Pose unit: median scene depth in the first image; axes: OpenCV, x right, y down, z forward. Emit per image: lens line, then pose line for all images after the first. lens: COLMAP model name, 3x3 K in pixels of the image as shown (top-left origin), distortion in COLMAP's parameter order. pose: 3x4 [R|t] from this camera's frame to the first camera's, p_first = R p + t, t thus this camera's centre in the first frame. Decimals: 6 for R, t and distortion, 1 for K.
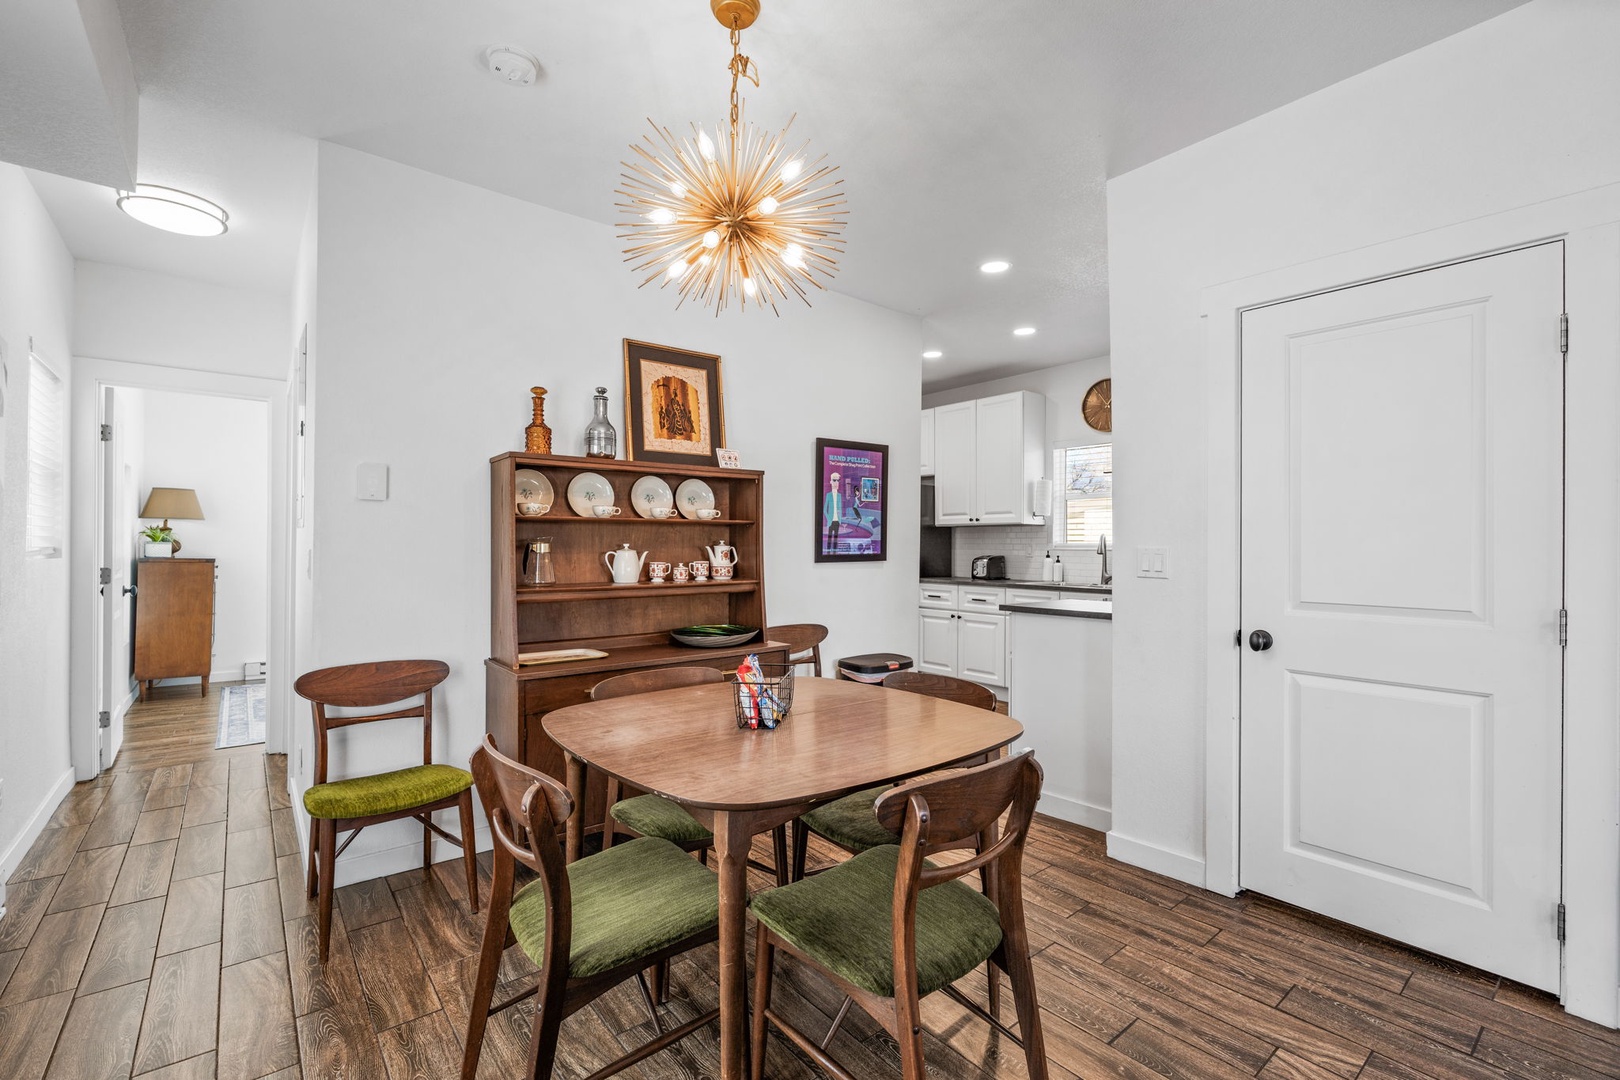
lens RADIAL K [[712.8, 0, 811.0], [0, 712.8, 541.2], [0, 0, 1]] dist [-0.003398, 0.000676]
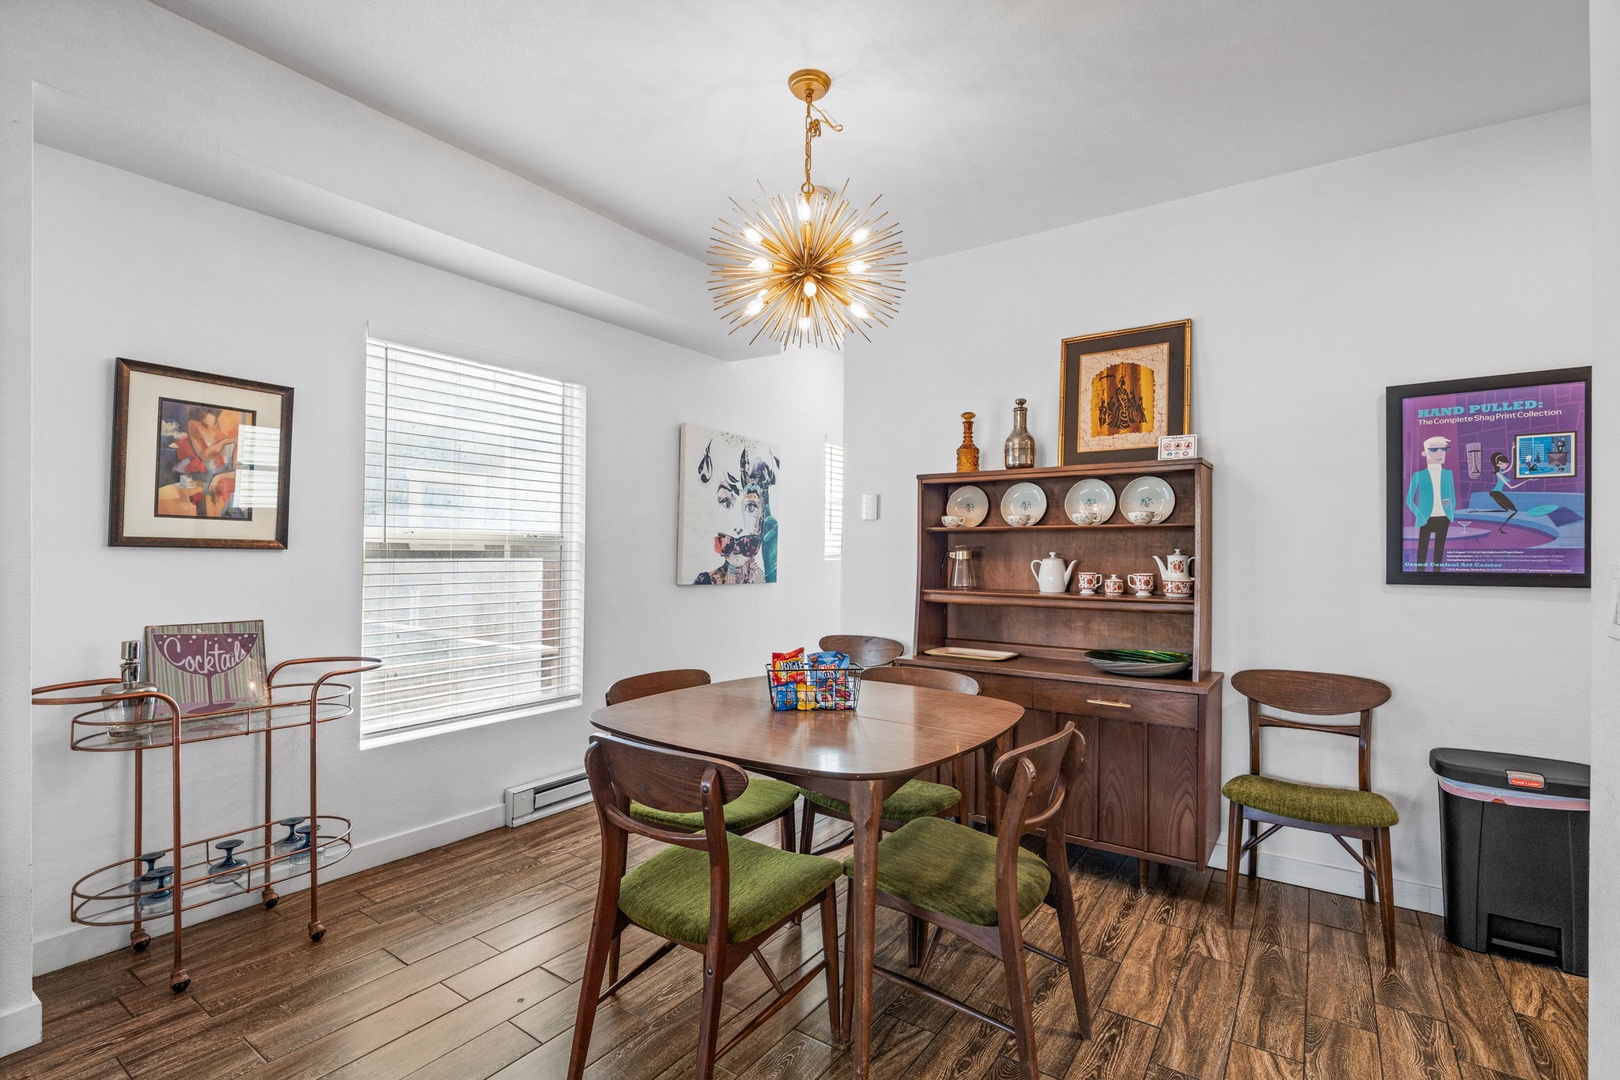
lens RADIAL K [[746.2, 0, 808.4], [0, 746.2, 549.8], [0, 0, 1]] dist [-0.000459, -0.001341]
pose [[0.278621, 0.000801, -0.960401, 0.612729], [-0.001355, 0.999999, 0.000441, 0.000325], [0.960400, 0.001179, 0.278622, 0.388357]]
